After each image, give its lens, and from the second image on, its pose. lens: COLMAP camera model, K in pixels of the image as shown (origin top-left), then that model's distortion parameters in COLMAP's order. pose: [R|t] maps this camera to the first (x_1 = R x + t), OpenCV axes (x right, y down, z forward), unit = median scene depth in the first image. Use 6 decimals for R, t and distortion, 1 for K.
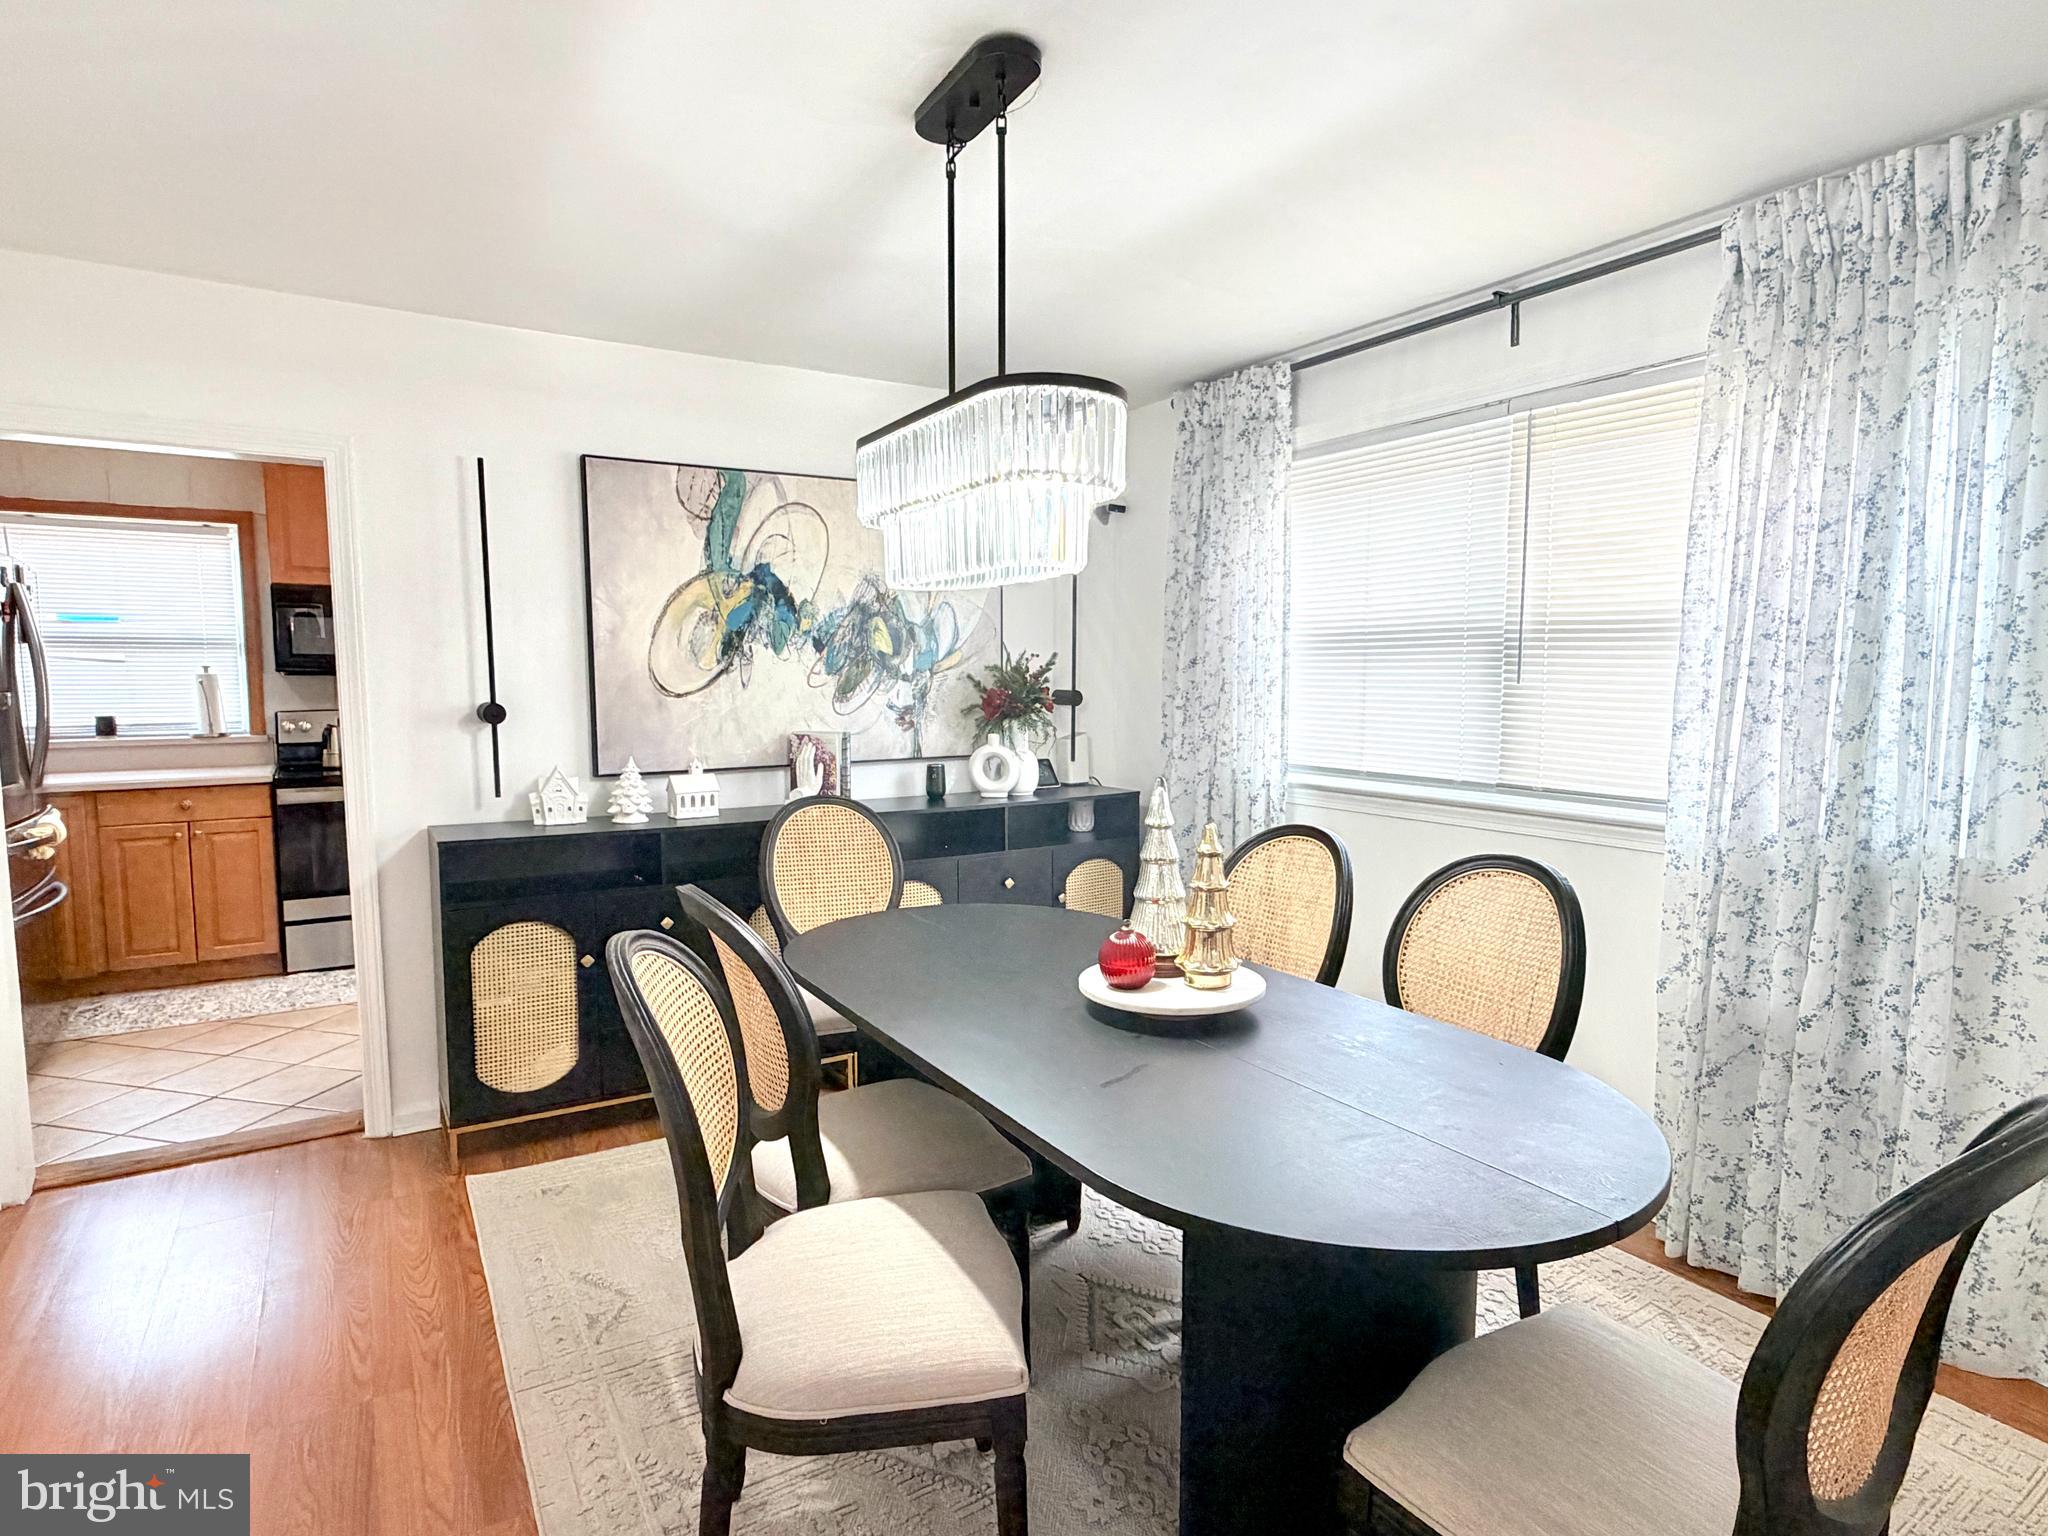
lens RADIAL K [[1091.6, 0, 1032.2], [0, 1091.6, 777.2], [0, 0, 1]] dist [0.004210, 0.000415]
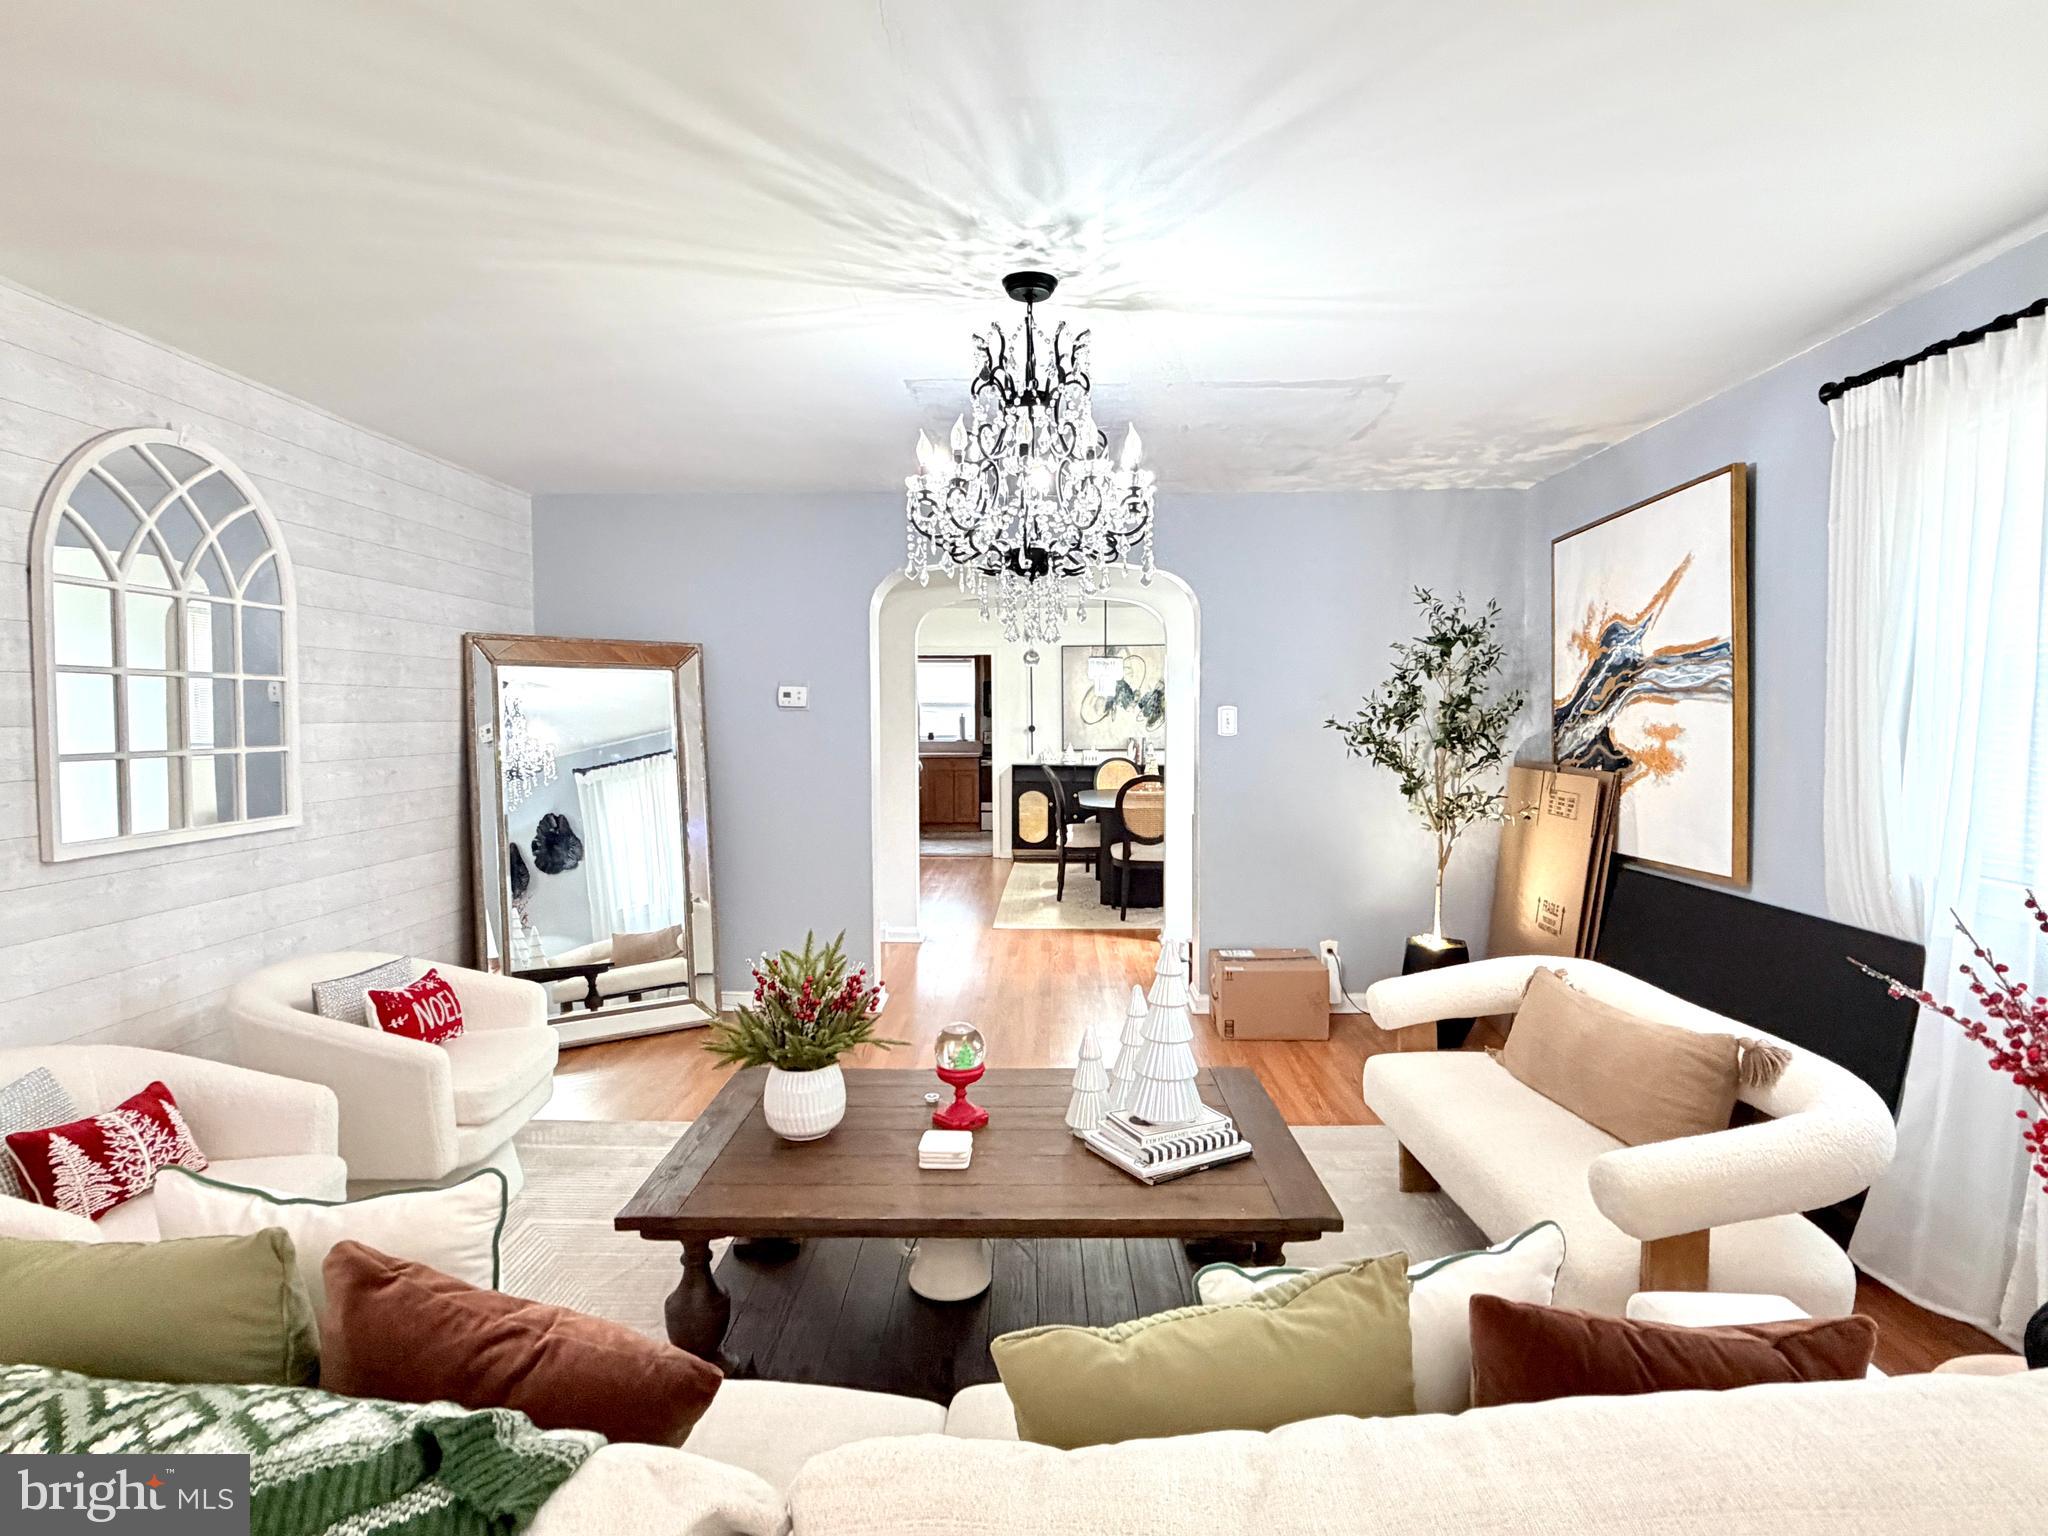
lens RADIAL K [[1091.6, 0, 1024.9], [0, 1091.6, 761.4], [0, 0, 1]] dist [0.004210, 0.000415]
pose [[0.831152, 0.022456, -0.555592, 1.155715], [-0.051916, 0.997953, -0.037330, 0.143730], [0.553617, 0.059871, 0.830617, -1.517185]]
